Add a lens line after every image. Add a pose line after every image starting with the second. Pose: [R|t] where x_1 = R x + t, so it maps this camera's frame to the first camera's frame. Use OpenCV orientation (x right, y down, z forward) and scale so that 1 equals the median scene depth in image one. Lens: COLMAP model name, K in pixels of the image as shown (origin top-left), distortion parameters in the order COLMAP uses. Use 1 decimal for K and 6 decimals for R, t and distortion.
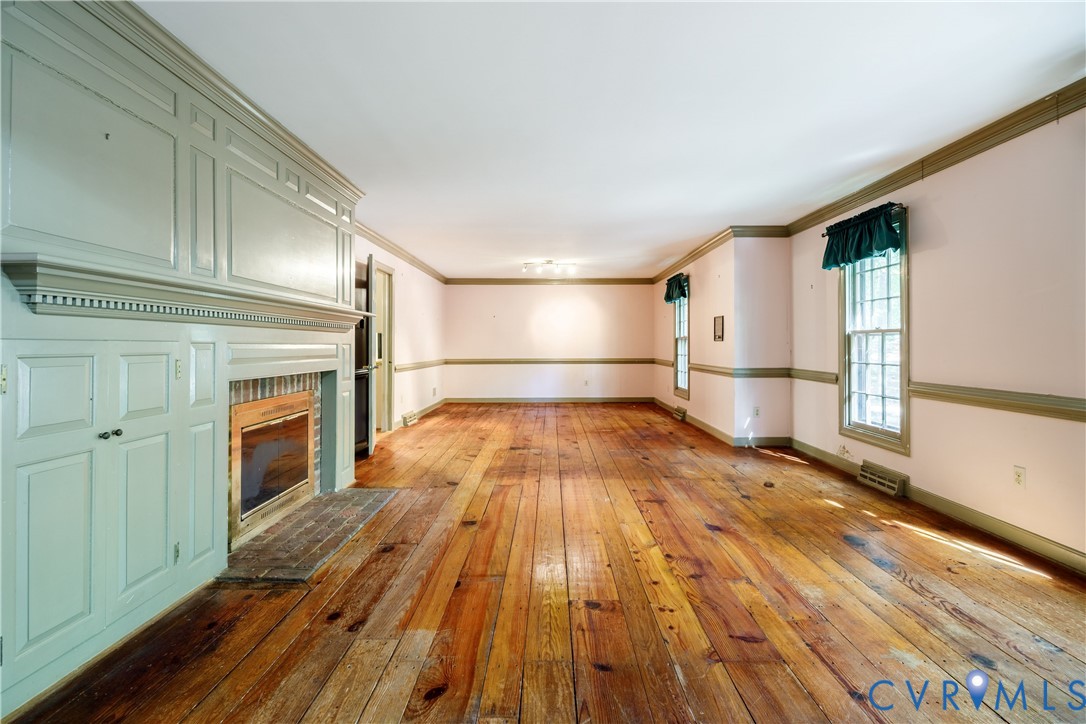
lens RADIAL K [[498.4, 0, 545.9], [0, 498.4, 351.4], [0, 0, 1]] dist [-0.004607, -0.000201]
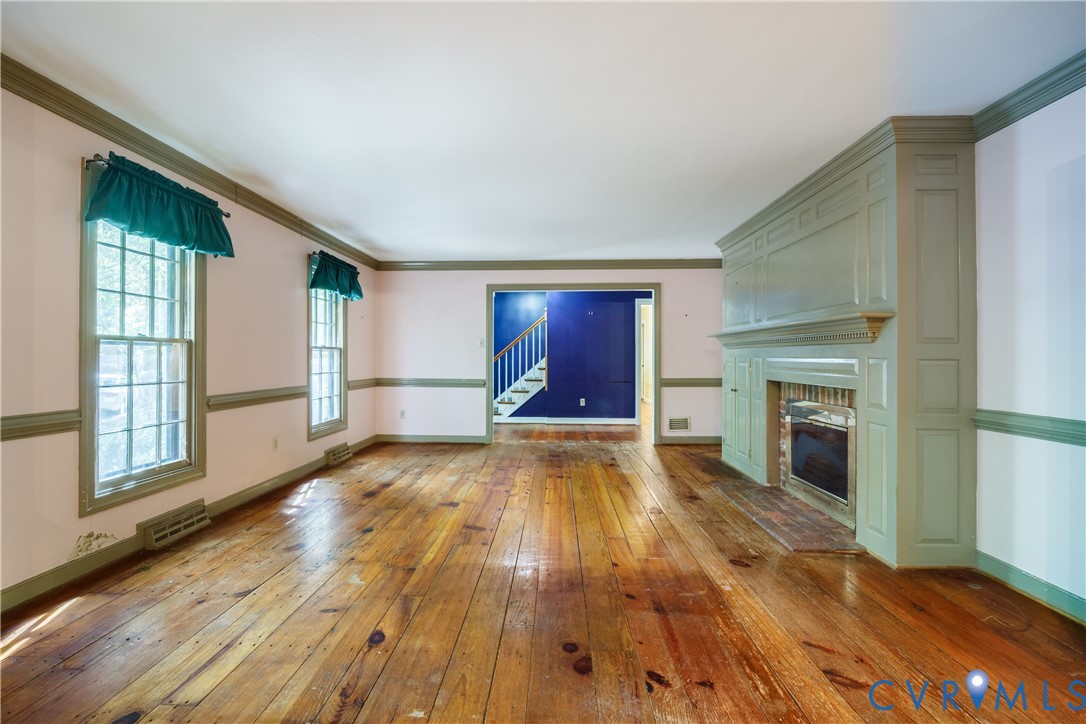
lens RADIAL K [[498.4, 0, 541.0], [0, 498.4, 355.7], [0, 0, 1]] dist [-0.004607, -0.000201]
pose [[-0.999565, -0.001617, 0.029456, 0.056739], [-0.001339, 0.999955, 0.009437, -0.021885], [-0.029470, 0.009394, -0.999522, 1.559898]]
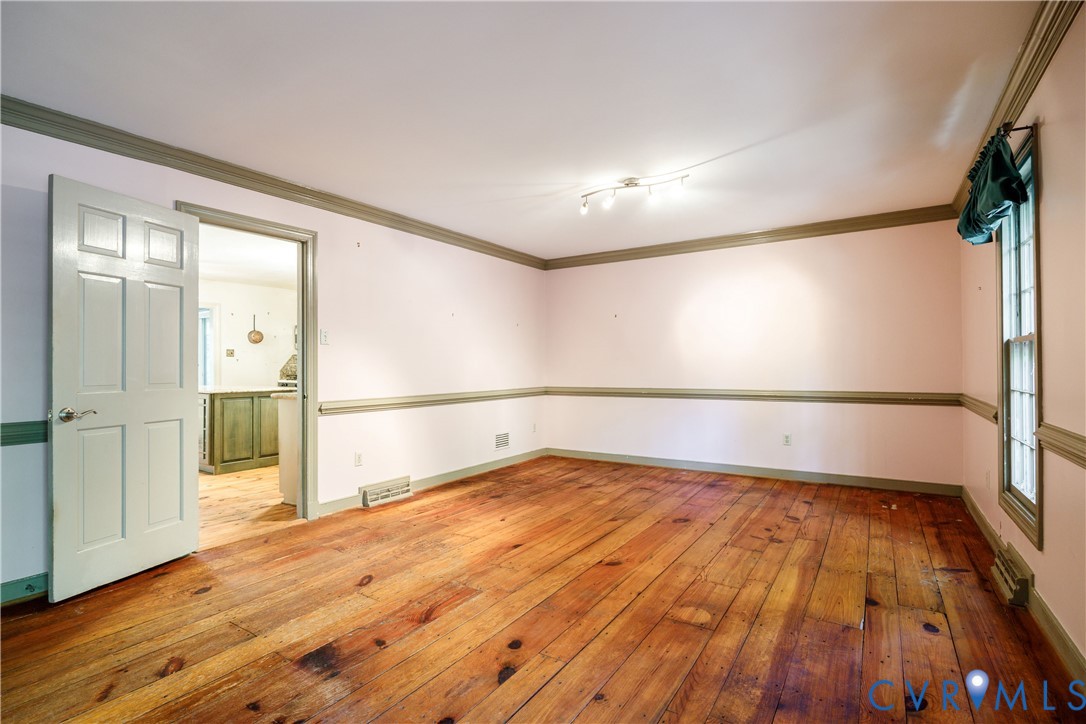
lens RADIAL K [[521.5, 0, 543.1], [0, 521.5, 364.6], [0, 0, 1]] dist [-0.000962, 0.000540]
pose [[0.847623, -0.004505, -0.530580, 0.329166], [-0.001987, 0.999930, -0.011664, -0.011112], [0.530595, 0.010941, 0.847555, 0.948720]]
